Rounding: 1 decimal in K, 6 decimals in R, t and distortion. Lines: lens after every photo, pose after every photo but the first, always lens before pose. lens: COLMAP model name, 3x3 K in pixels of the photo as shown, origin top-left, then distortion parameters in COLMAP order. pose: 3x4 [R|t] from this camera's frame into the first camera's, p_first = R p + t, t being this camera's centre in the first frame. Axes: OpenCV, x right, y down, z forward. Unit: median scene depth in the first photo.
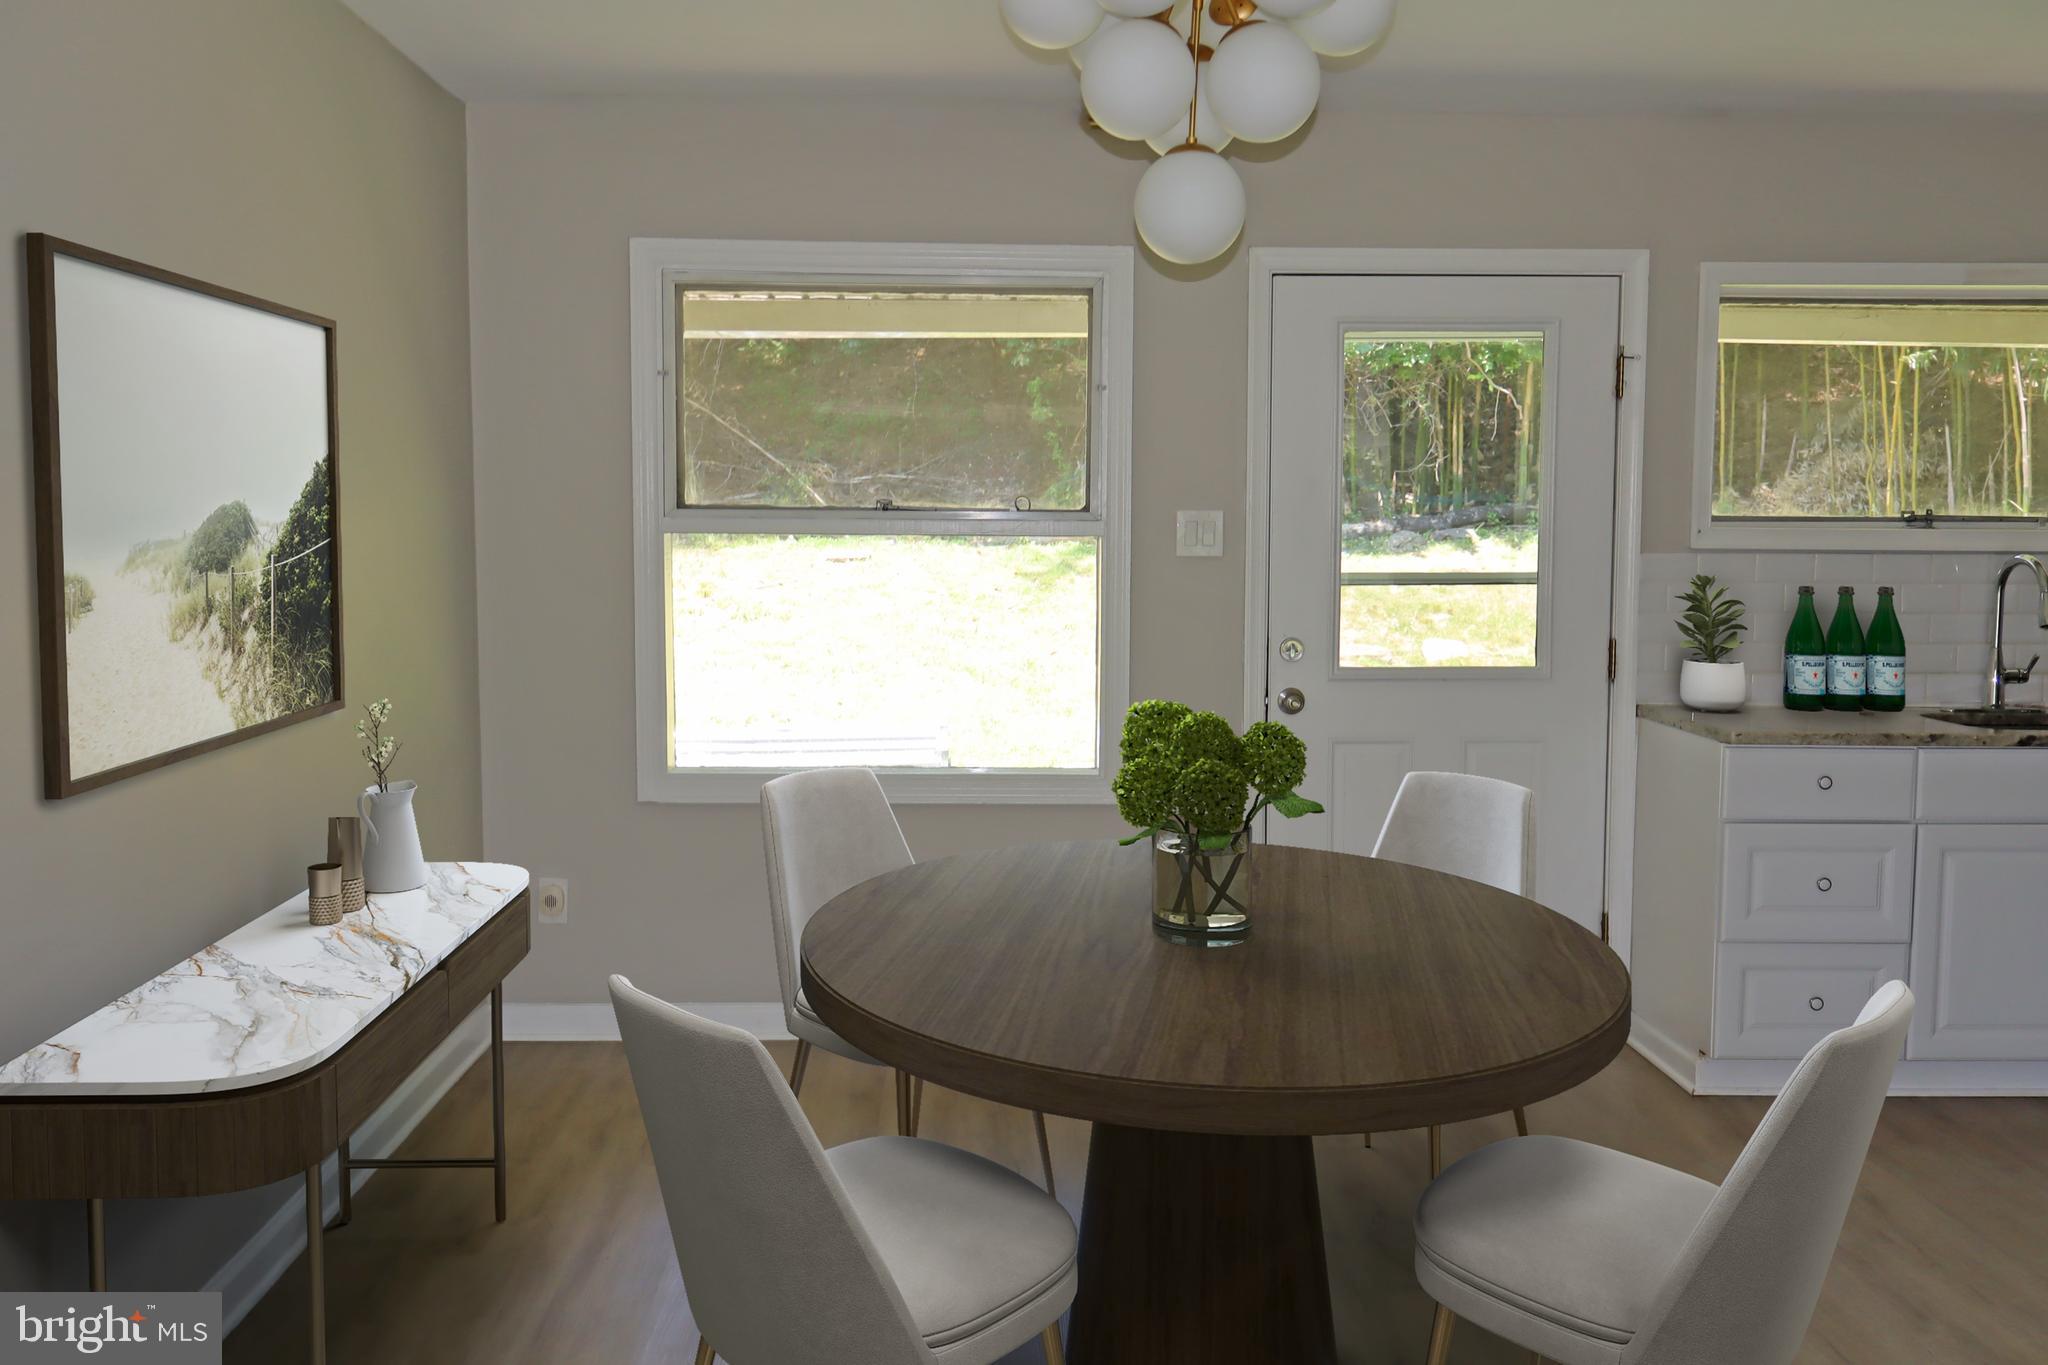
lens RADIAL K [[1908.5, 0, 1025.4], [0, 1908.5, 699.0], [0, 0, 1]] dist [0.036304, 0.000000]
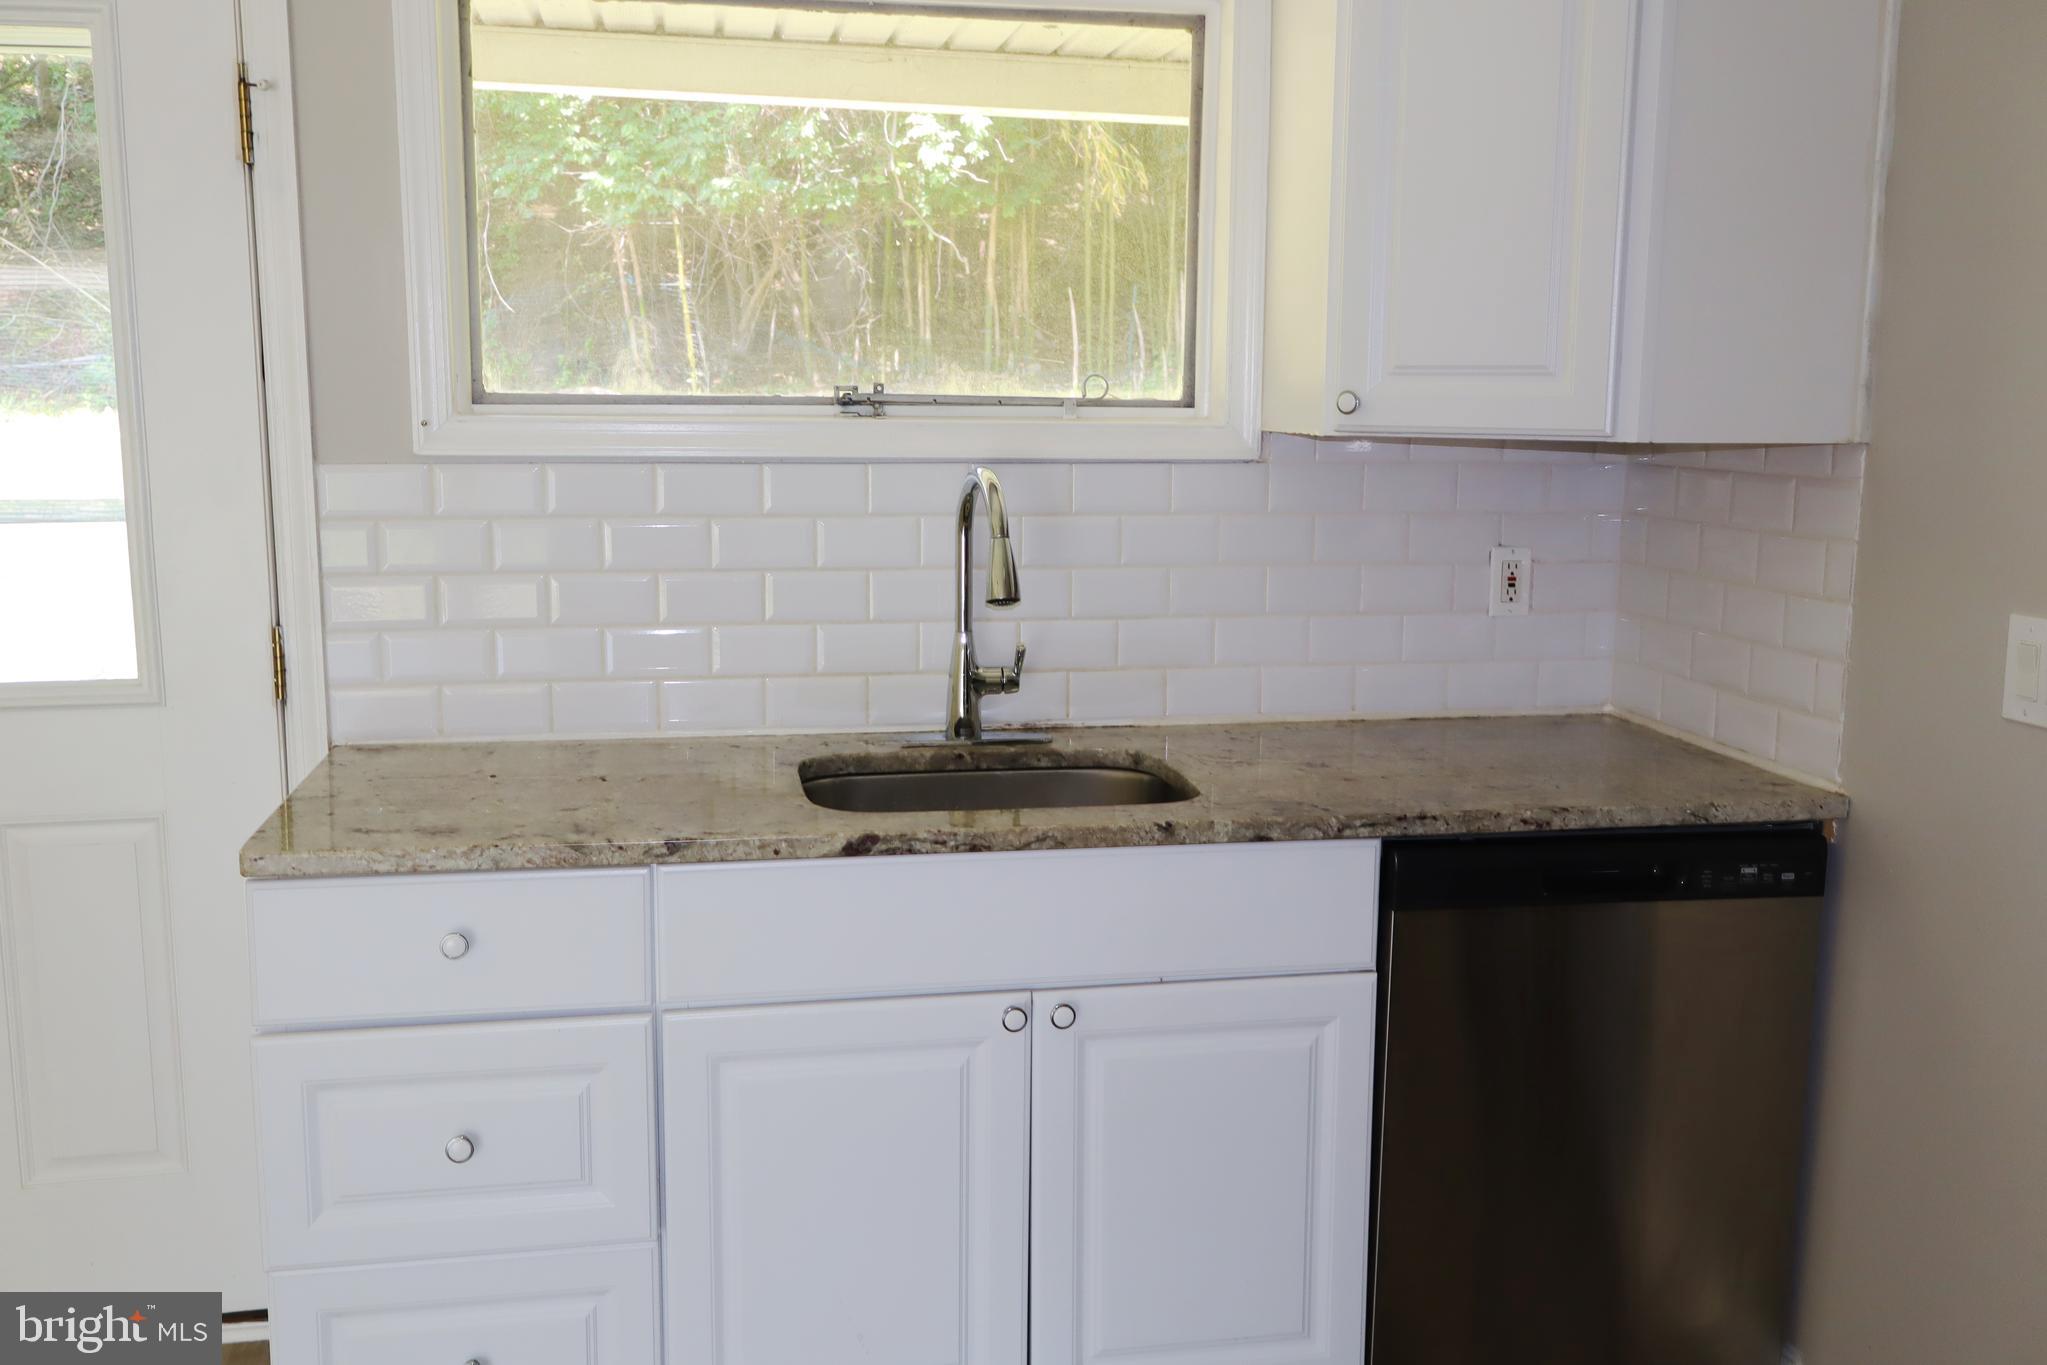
lens RADIAL K [[1907.6, 0, 1020.1], [0, 1907.6, 664.8], [0, 0, 1]] dist [0.036304, 0.000000]
pose [[0.985272, -0.023507, 0.169373, 0.412264], [0.014926, 0.998548, 0.051761, -0.044050], [-0.170344, -0.048471, 0.984192, 0.431973]]
